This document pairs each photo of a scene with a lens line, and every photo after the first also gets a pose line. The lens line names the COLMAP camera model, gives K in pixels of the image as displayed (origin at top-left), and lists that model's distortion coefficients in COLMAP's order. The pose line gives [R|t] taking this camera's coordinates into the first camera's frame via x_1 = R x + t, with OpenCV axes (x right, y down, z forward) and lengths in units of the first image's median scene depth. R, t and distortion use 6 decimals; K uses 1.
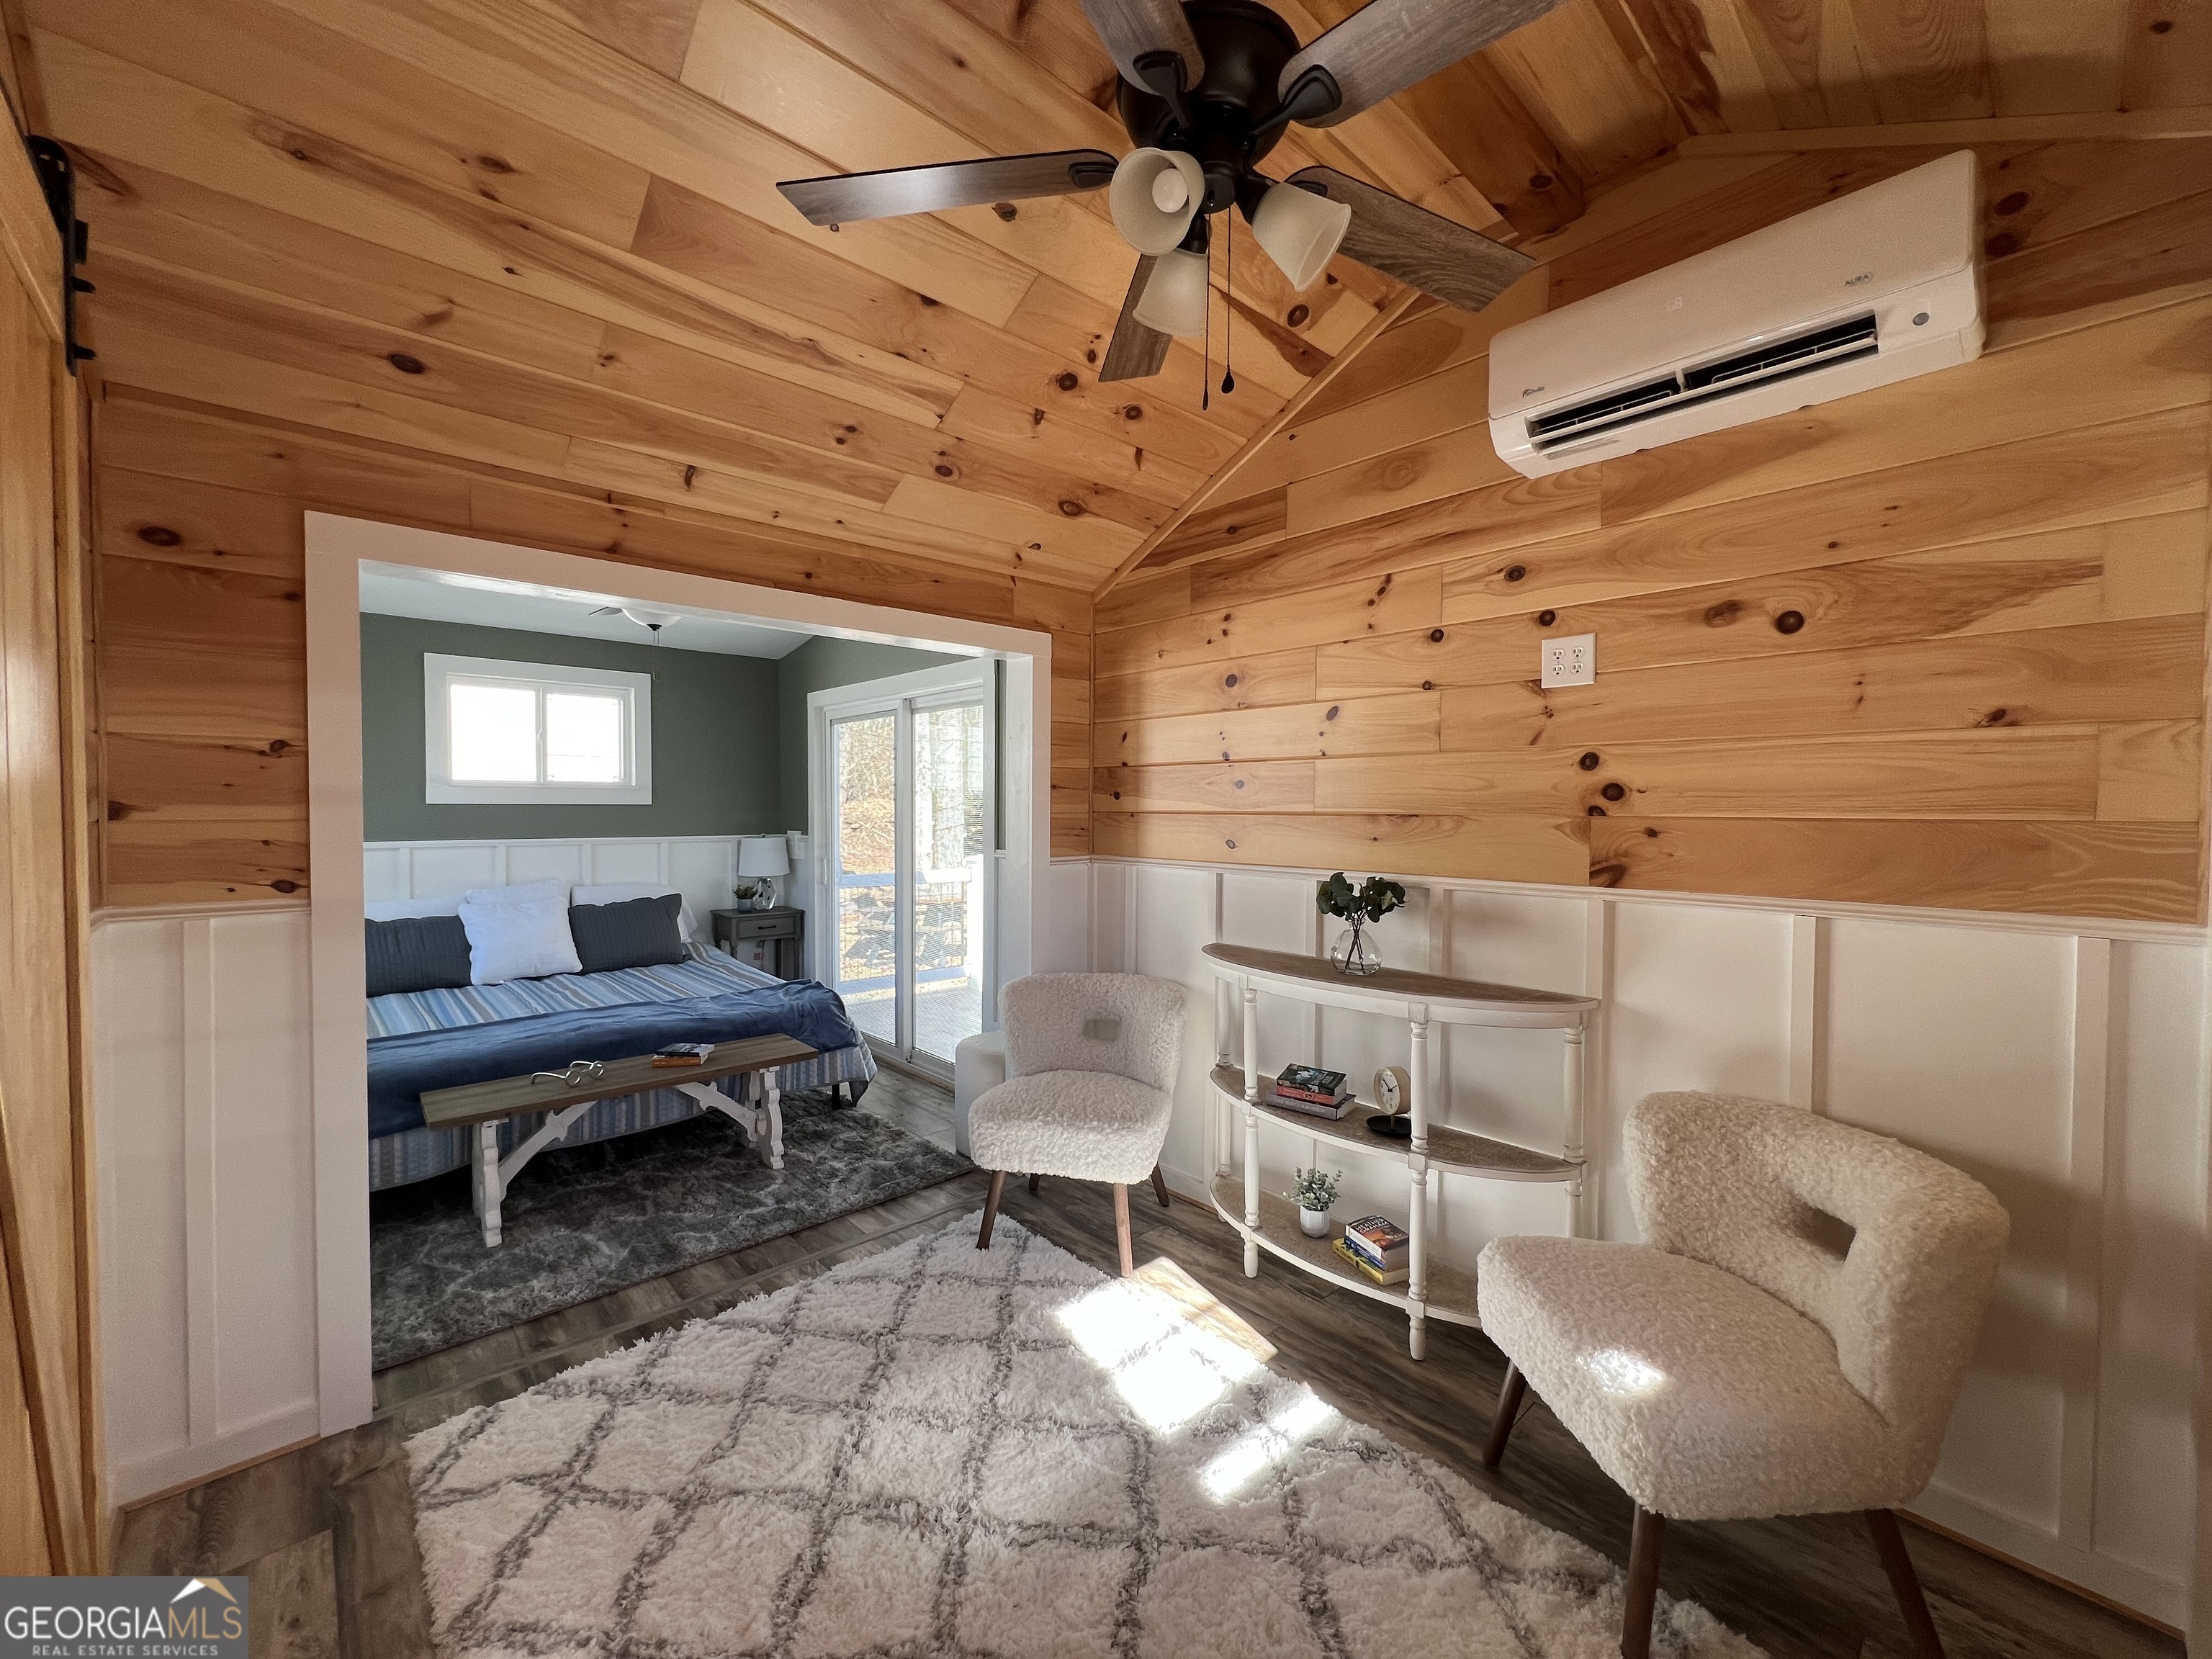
lens RADIAL K [[878.7, 0, 1101.9], [0, 878.7, 822.5], [0, 0, 1]] dist [-0.001124, -0.000022]
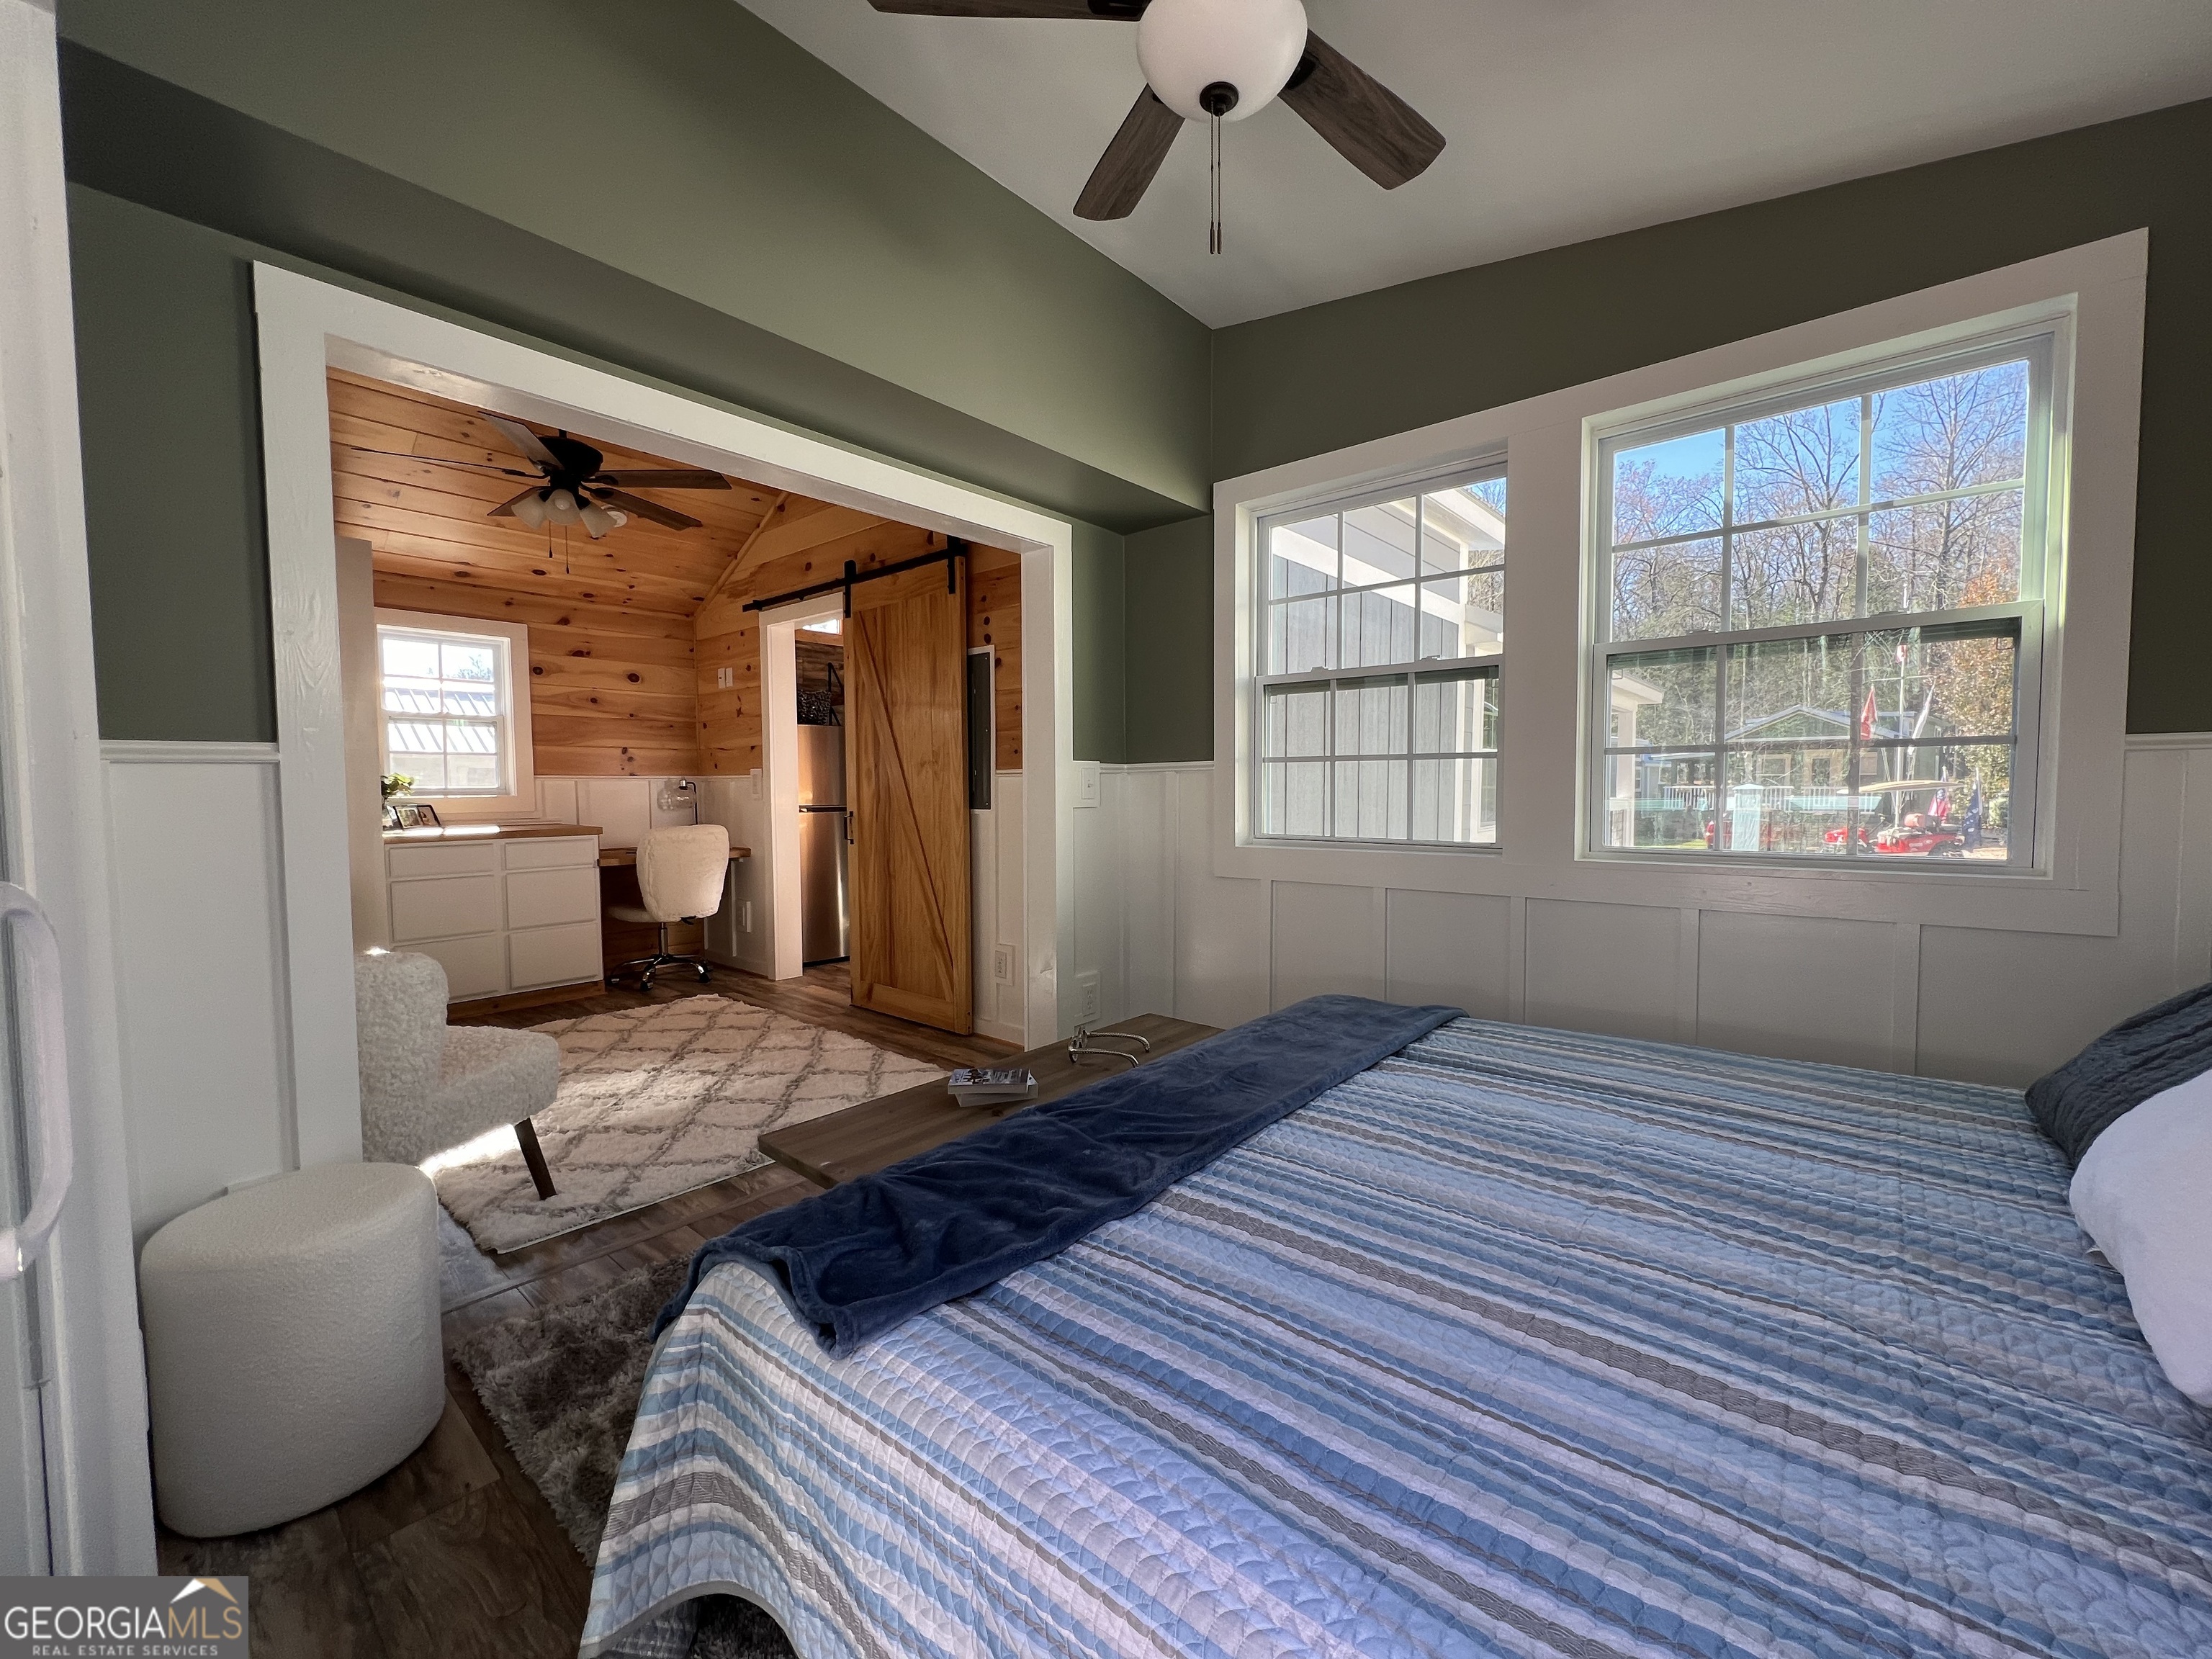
lens RADIAL K [[878.7, 0, 1114.5], [0, 878.7, 832.7], [0, 0, 1]] dist [-0.001124, -0.000022]
pose [[-0.992687, 0.005217, -0.120606, -0.632990], [-0.003377, 0.997475, 0.070936, 0.068587], [0.120672, 0.070824, -0.990163, 2.040403]]
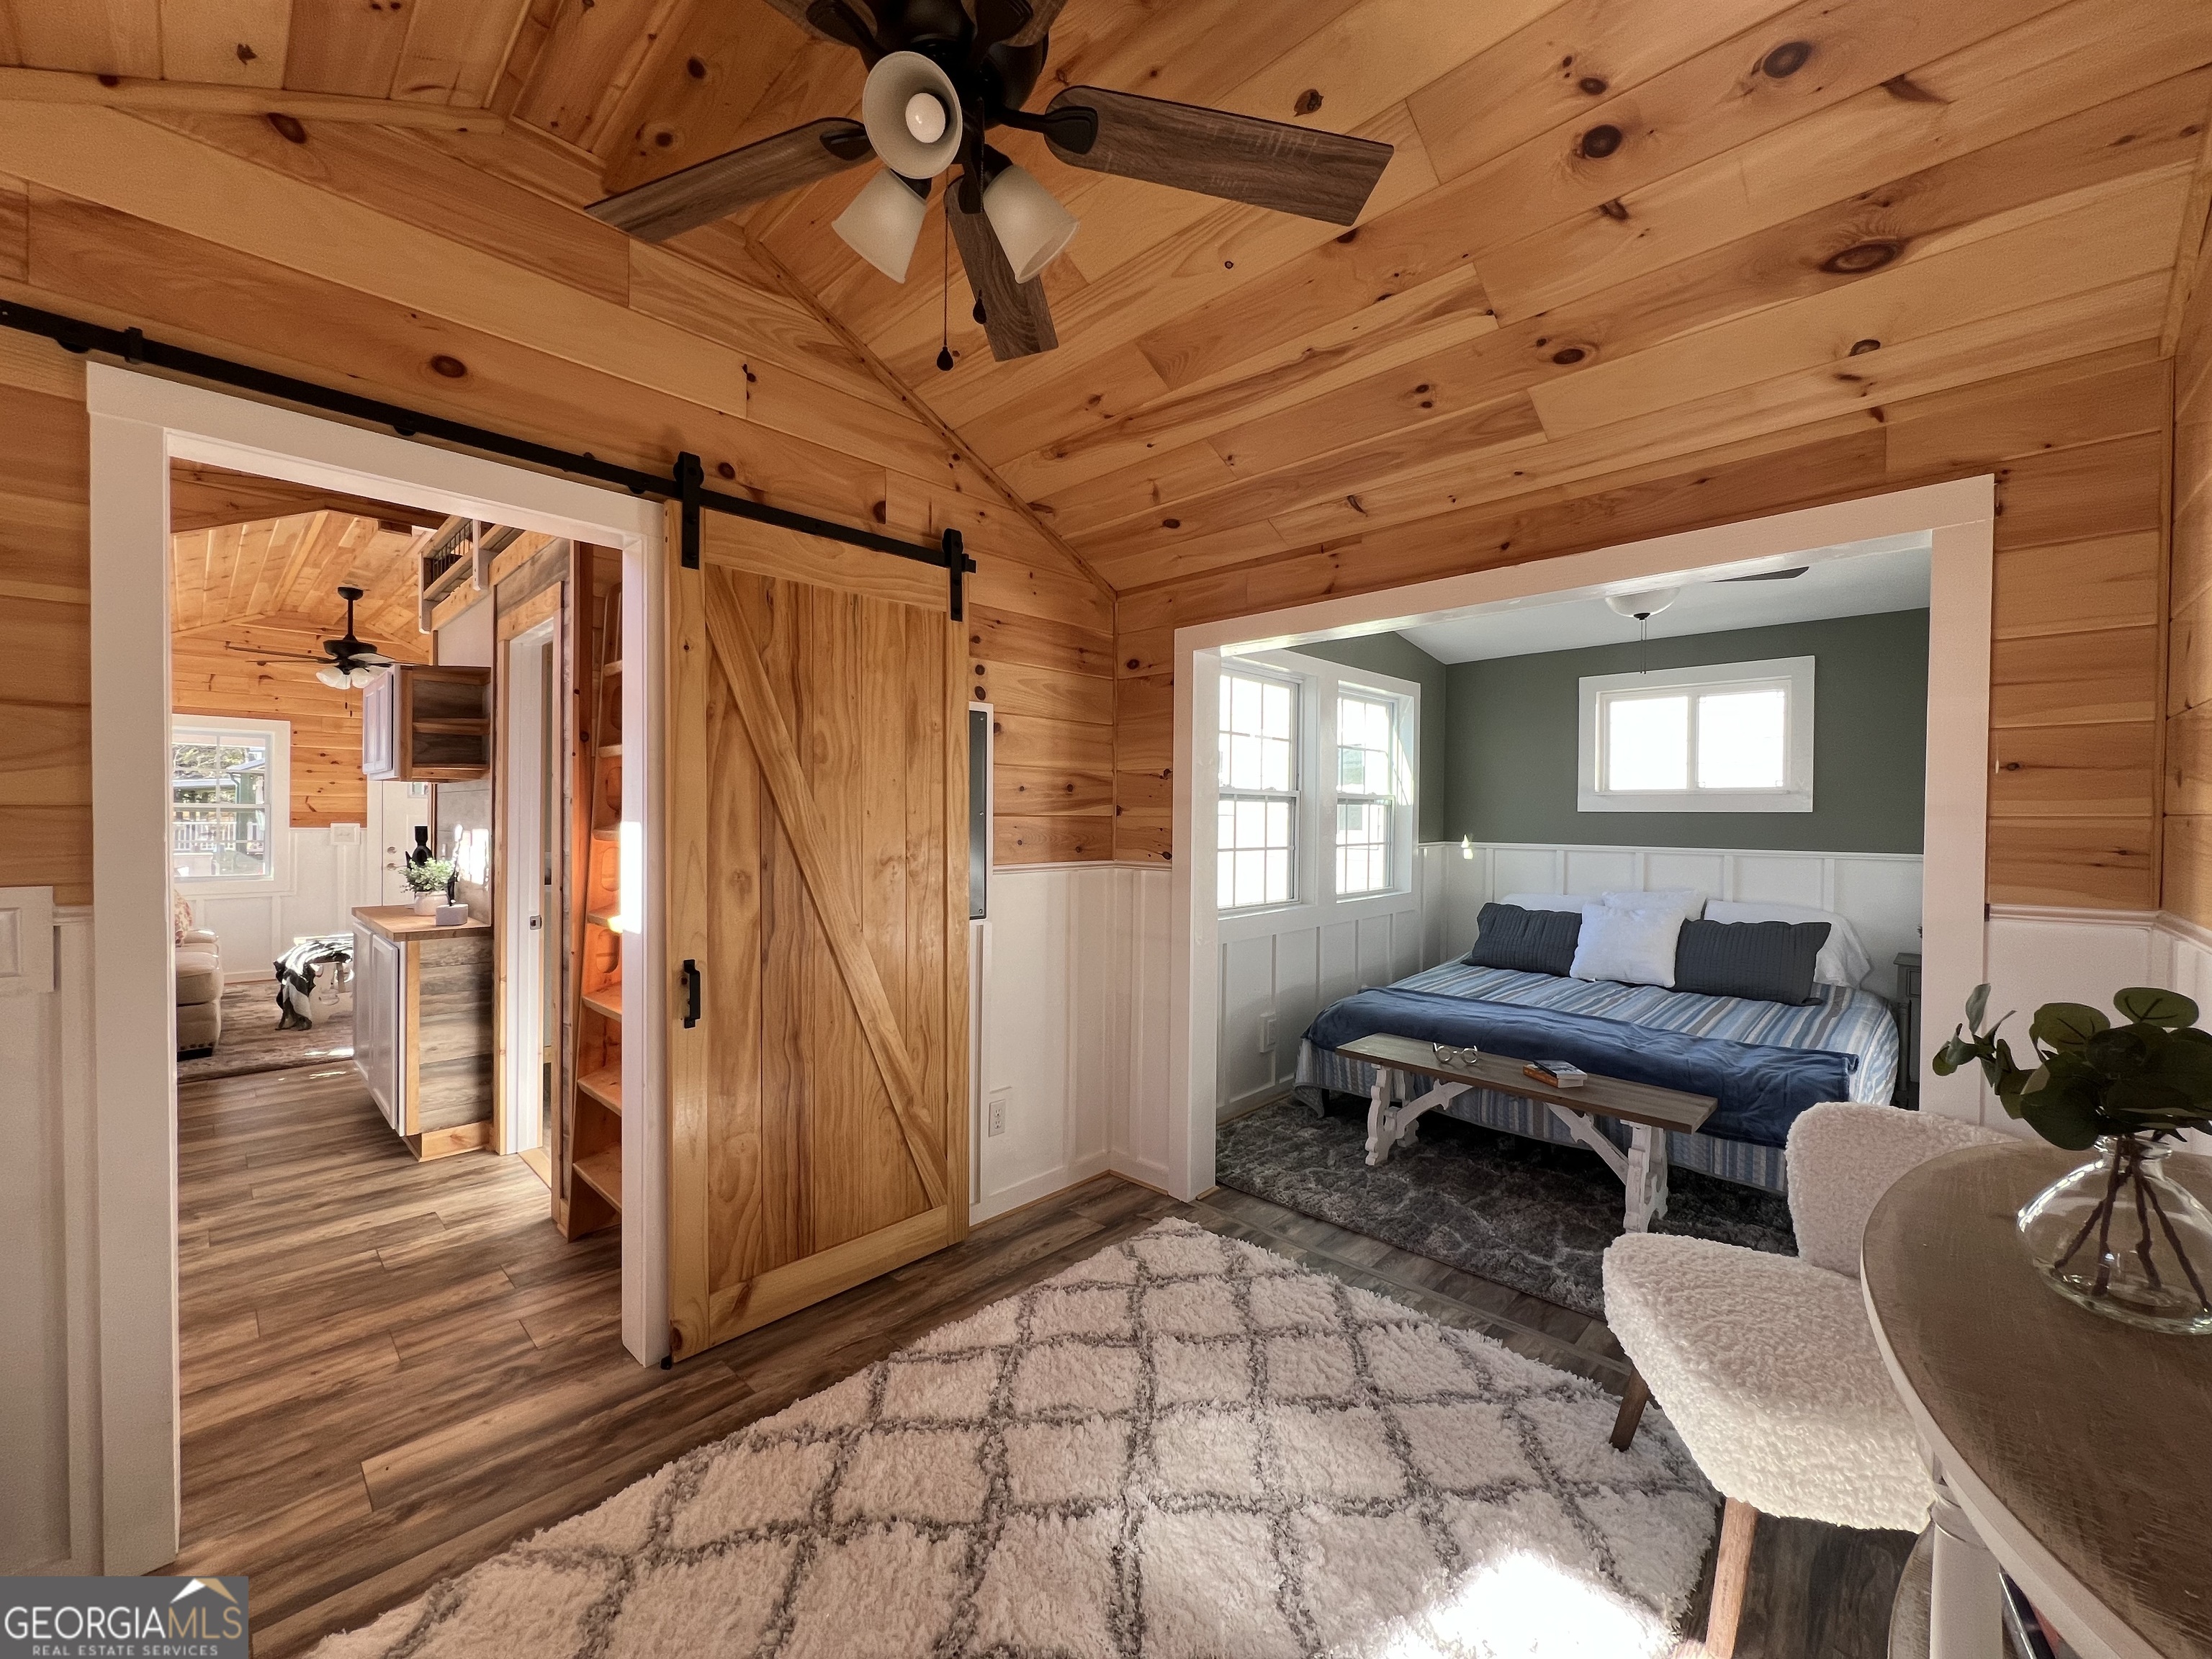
lens RADIAL K [[878.7, 0, 1107.8], [0, 878.7, 823.5], [0, 0, 1]] dist [-0.001124, -0.000022]
pose [[0.066526, 0.007391, -0.997757, 0.558765], [-0.024598, 0.999681, 0.005765, 0.003208], [0.997481, 0.024159, 0.066687, 0.583533]]
